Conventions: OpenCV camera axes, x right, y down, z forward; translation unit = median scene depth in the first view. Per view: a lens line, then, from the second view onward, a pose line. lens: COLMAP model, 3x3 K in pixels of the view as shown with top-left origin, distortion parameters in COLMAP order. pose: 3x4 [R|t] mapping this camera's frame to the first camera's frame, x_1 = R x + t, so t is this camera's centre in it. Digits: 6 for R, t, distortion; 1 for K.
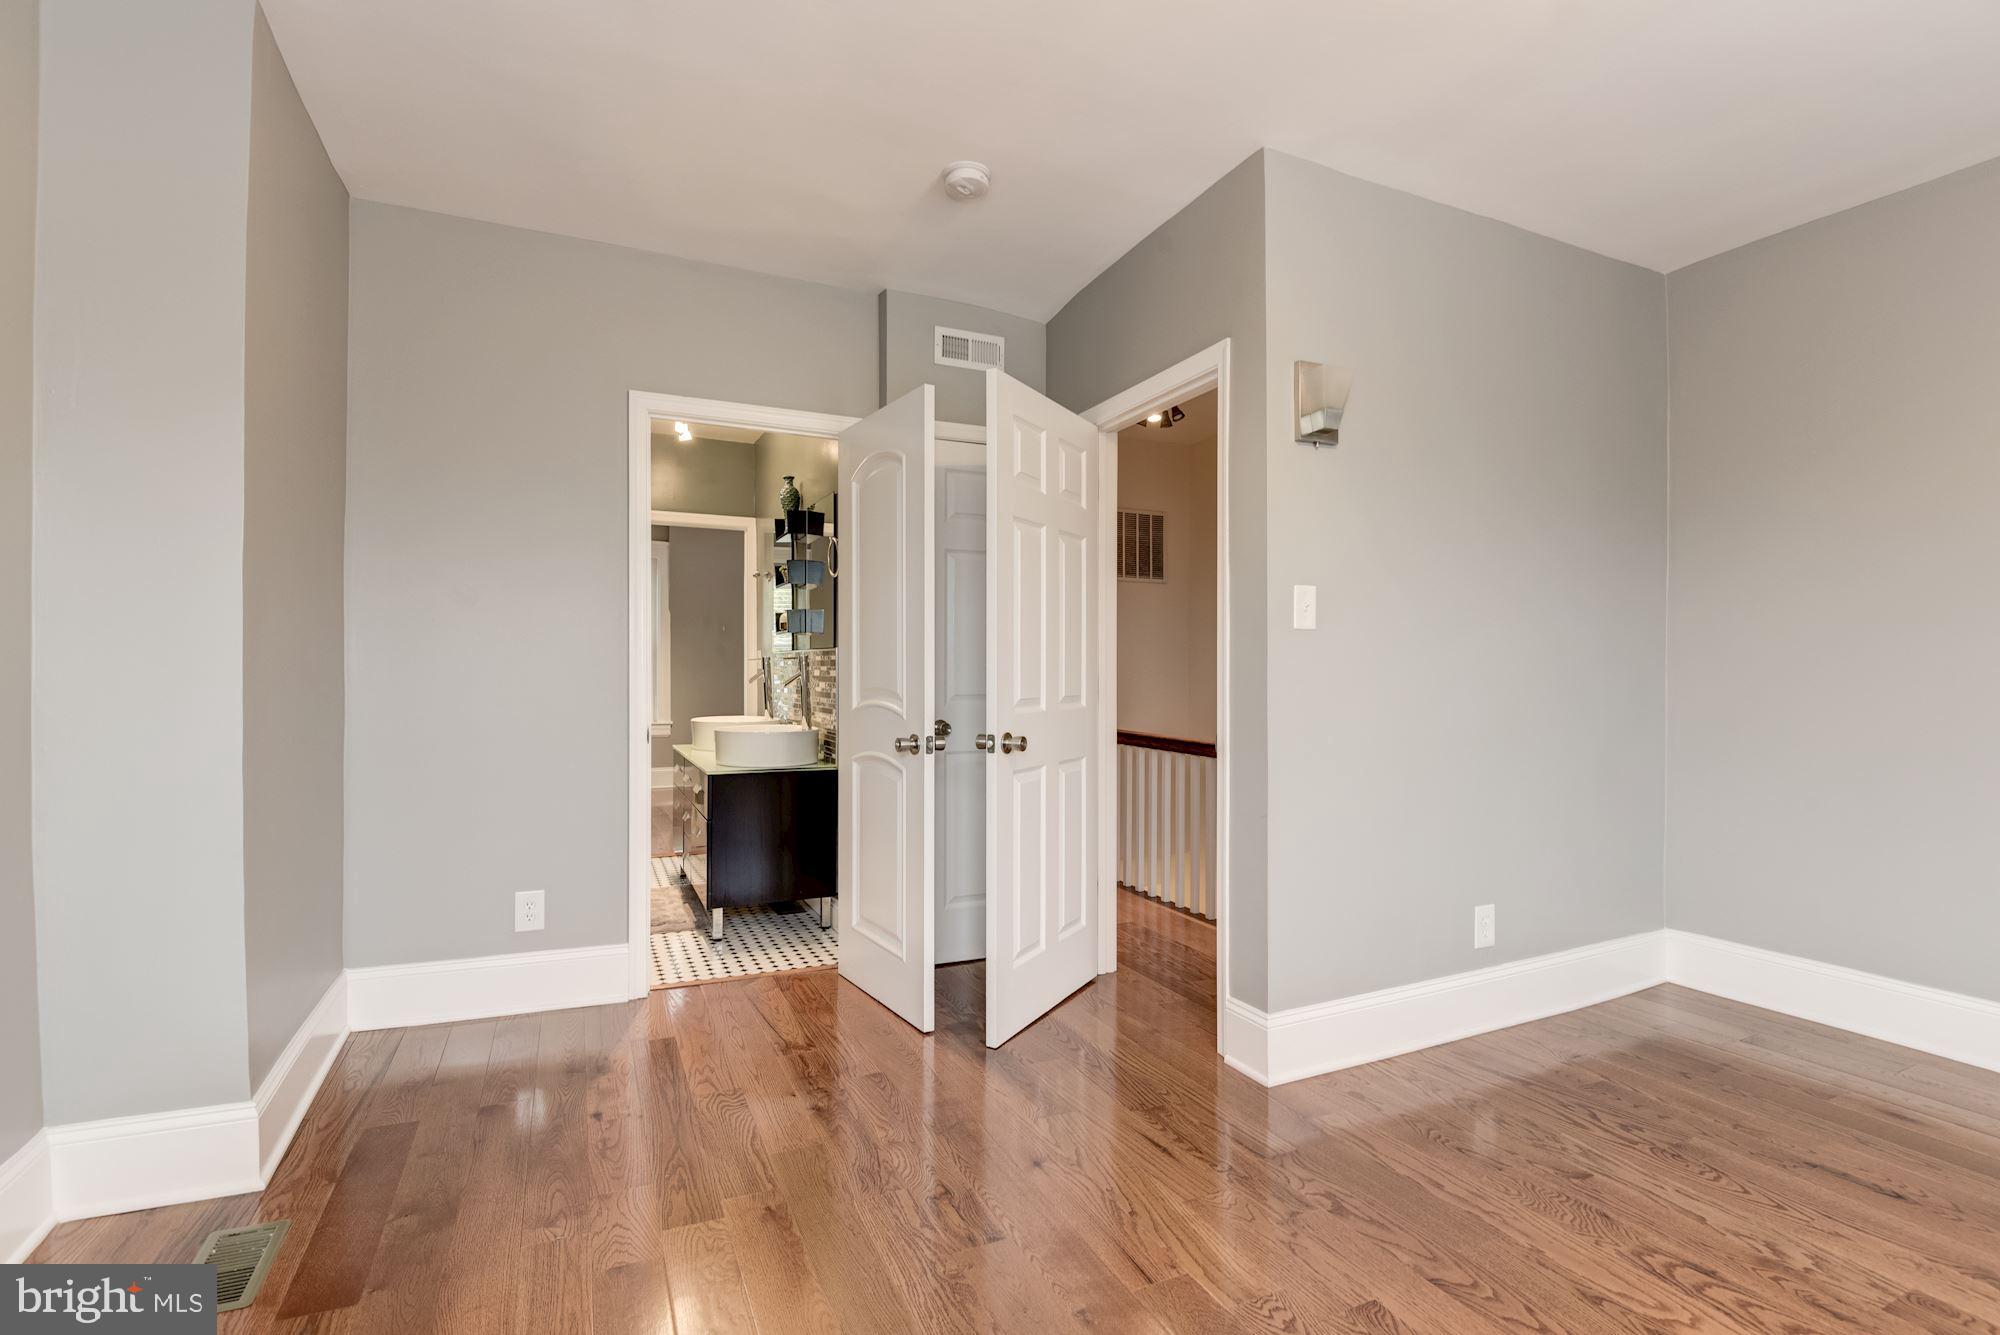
lens RADIAL K [[932.1, 0, 993.1], [0, 932.1, 671.3], [0, 0, 1]] dist [-0.007117, -0.006614]
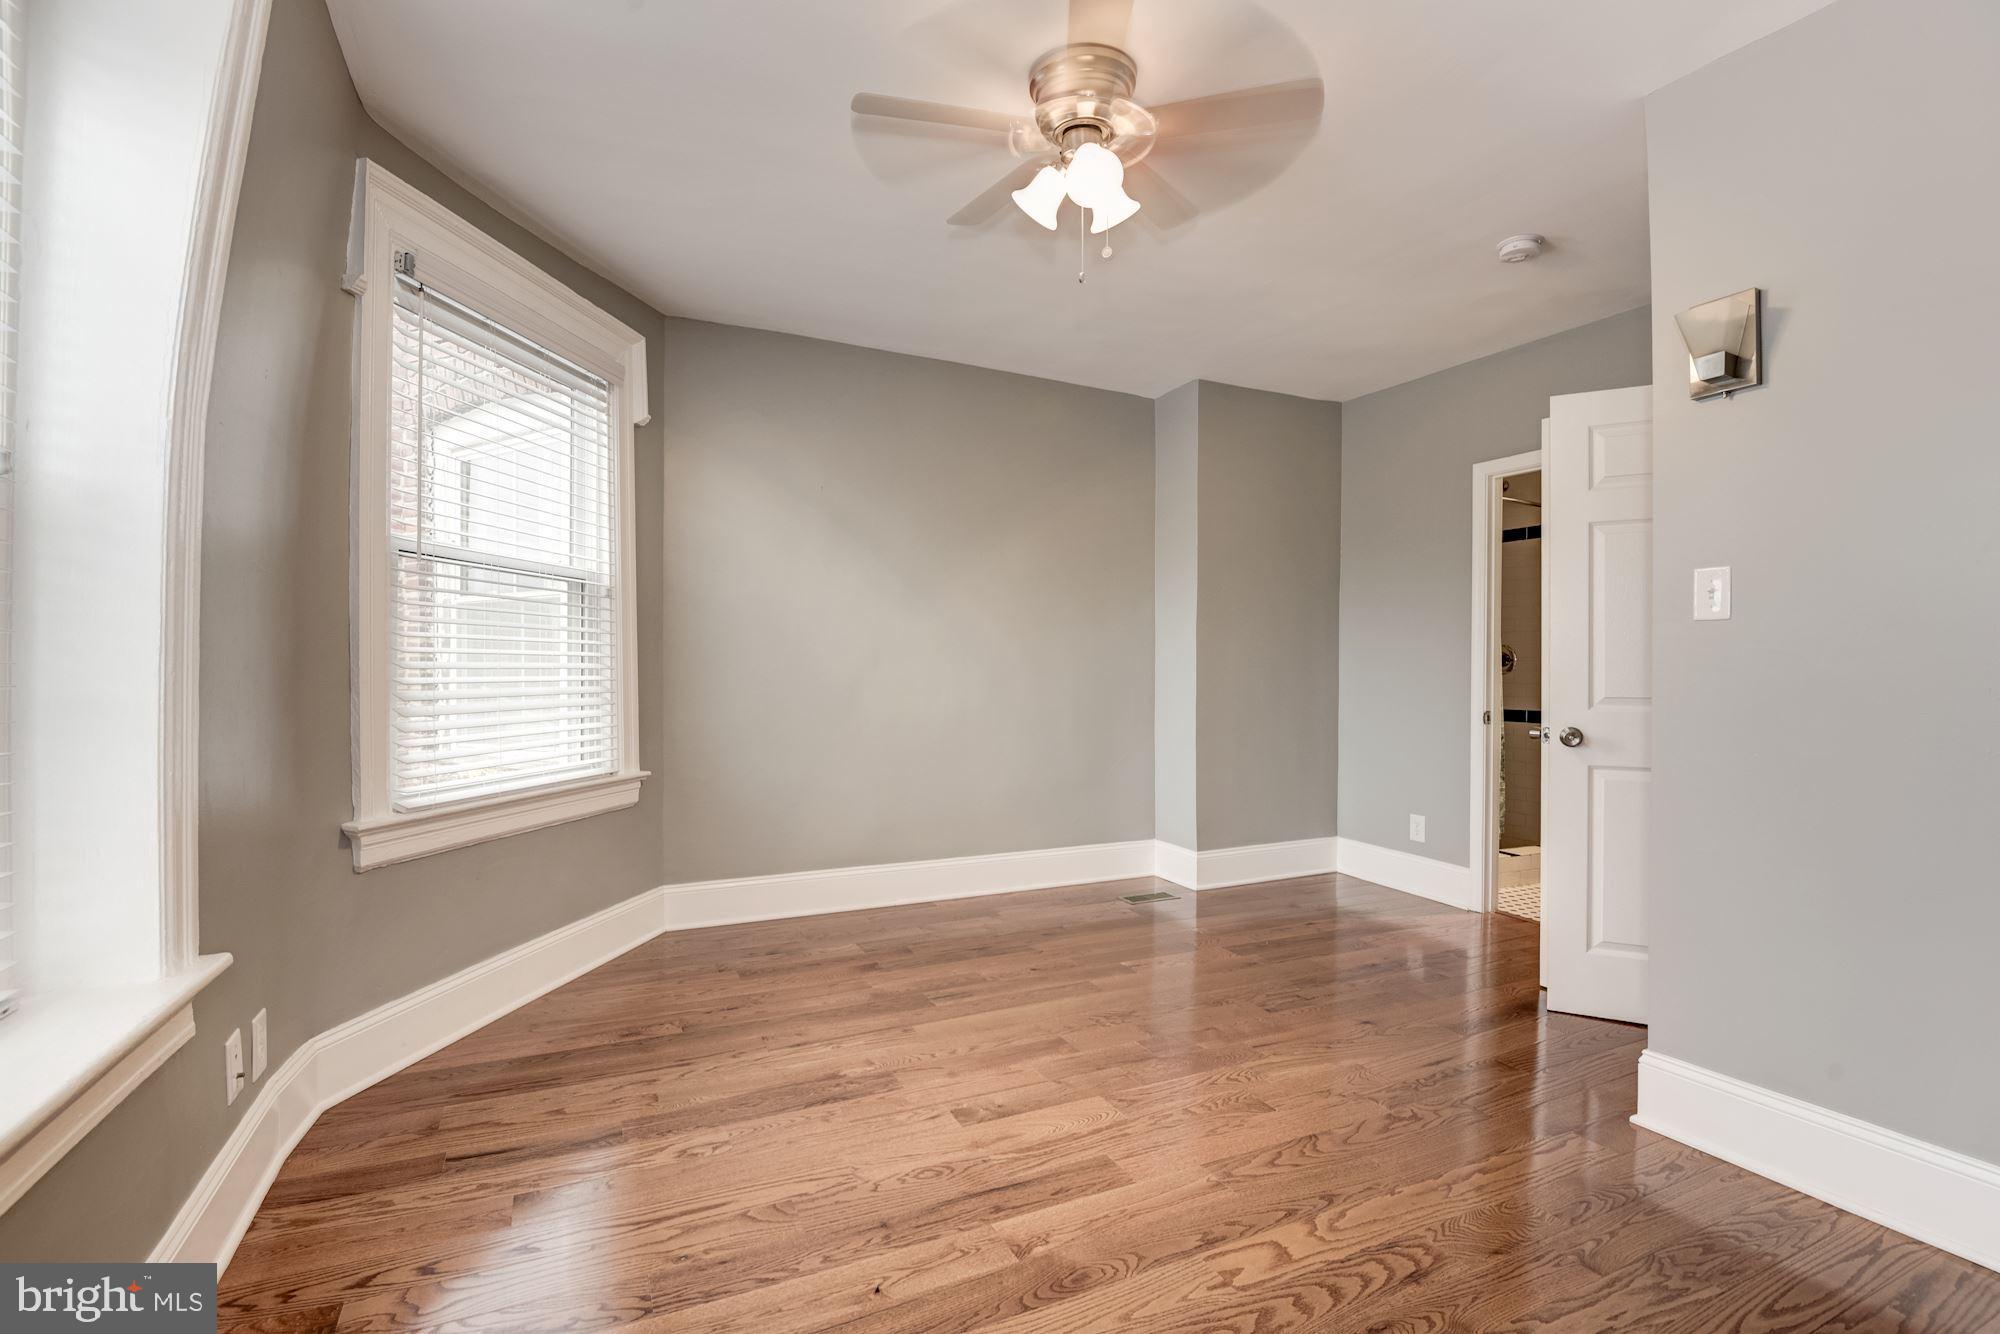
lens RADIAL K [[932.1, 0, 1014.8], [0, 932.1, 668.1], [0, 0, 1]] dist [-0.007117, -0.006614]
pose [[0.017135, -0.003143, -0.999848, 1.427071], [-0.008094, 0.999962, -0.003282, 0.010010], [0.999820, 0.008149, 0.017109, 0.448743]]
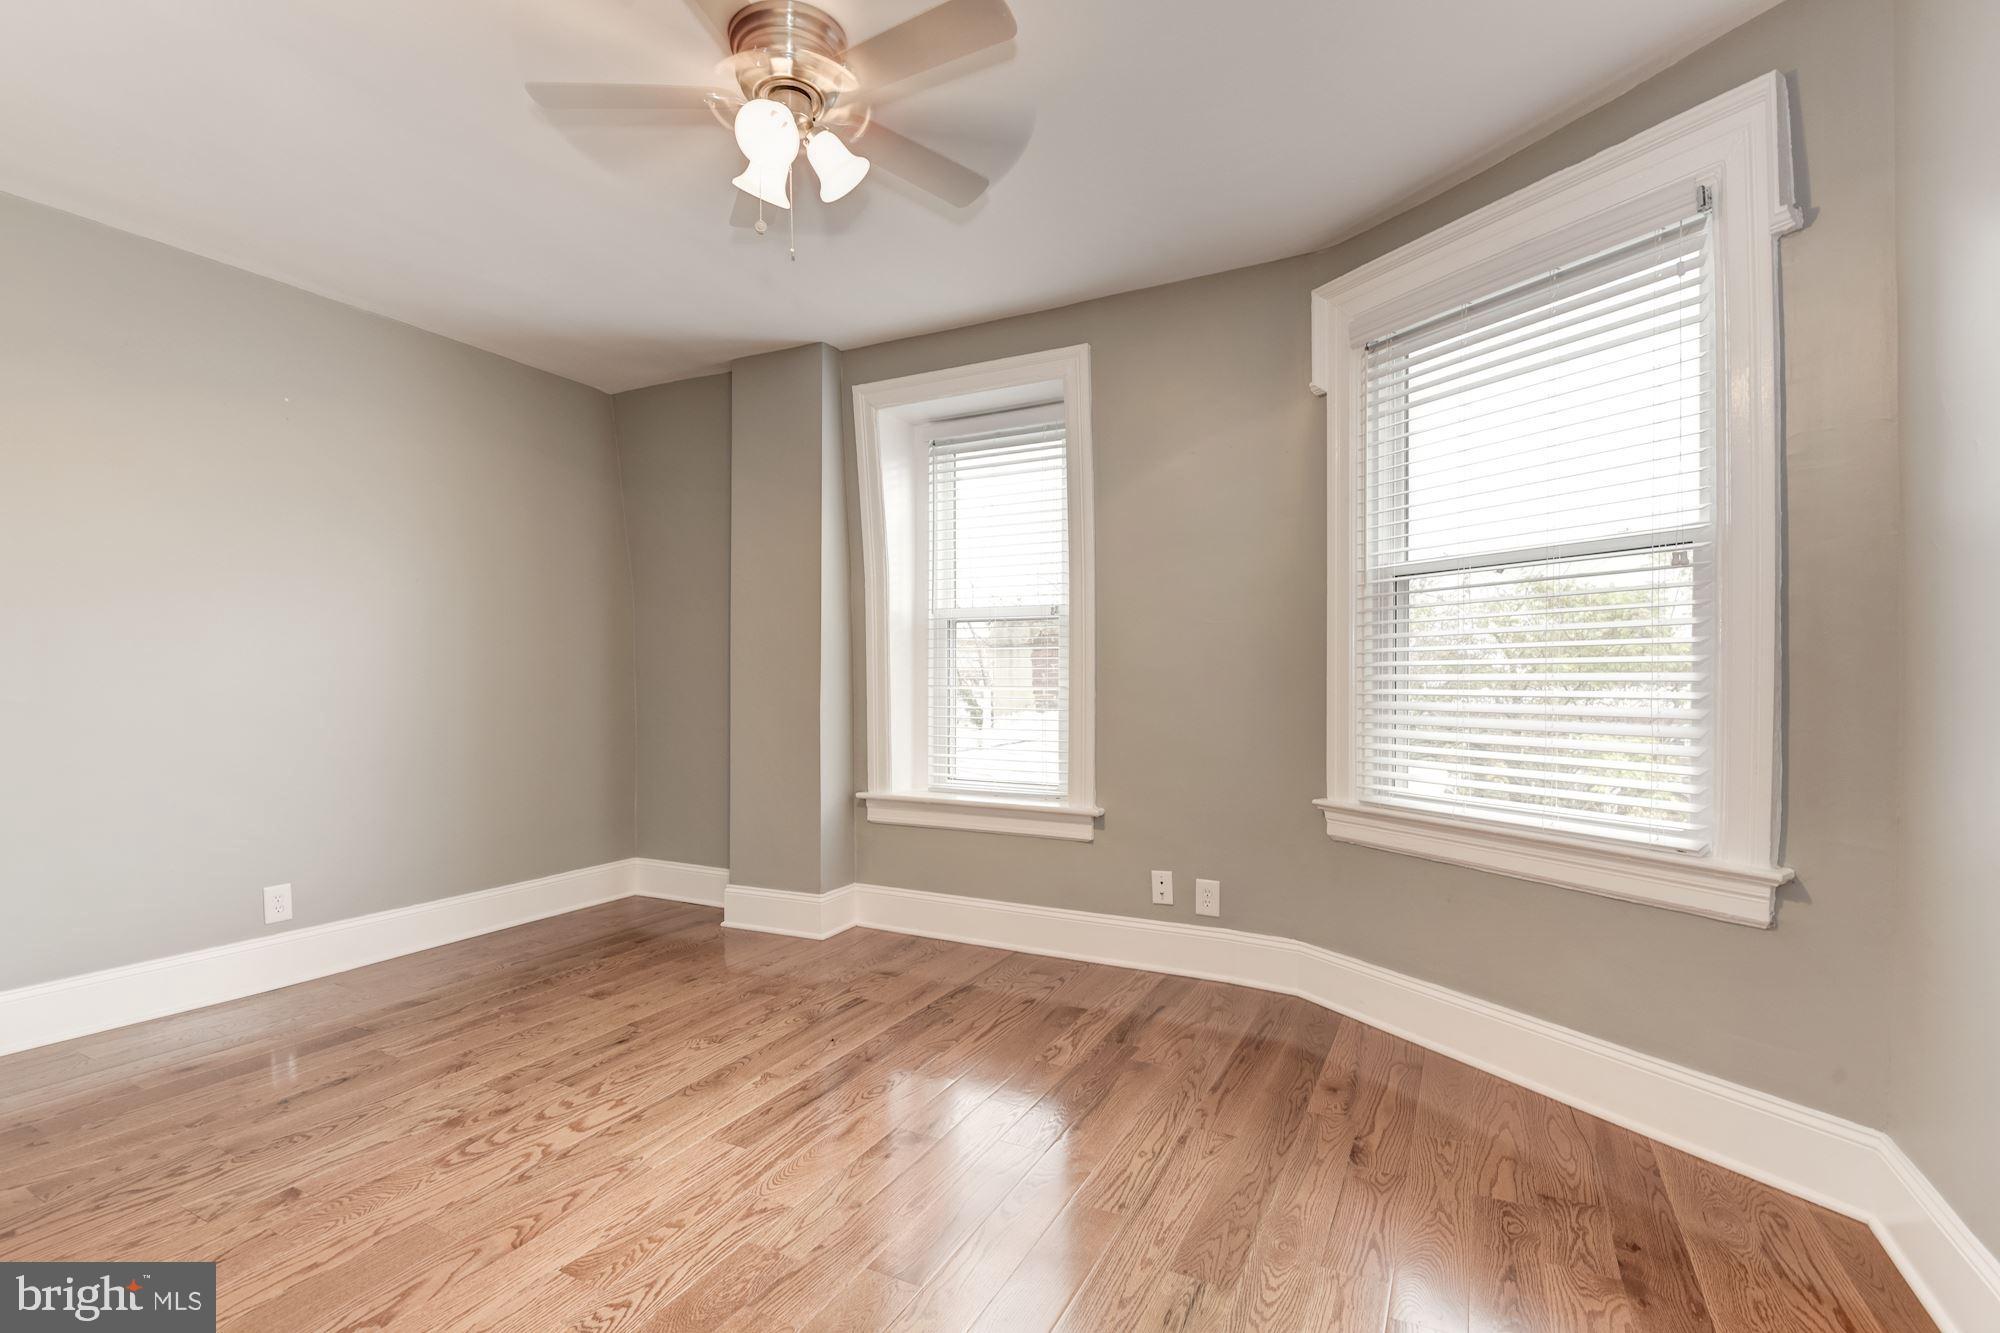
lens RADIAL K [[932.1, 0, 1003.4], [0, 932.1, 674.1], [0, 0, 1]] dist [-0.007117, -0.006614]
pose [[-0.603632, 0.000779, 0.797263, -0.575390], [0.002648, 0.999996, 0.001028, 0.000041], [-0.797259, 0.002732, -0.603632, 0.964265]]
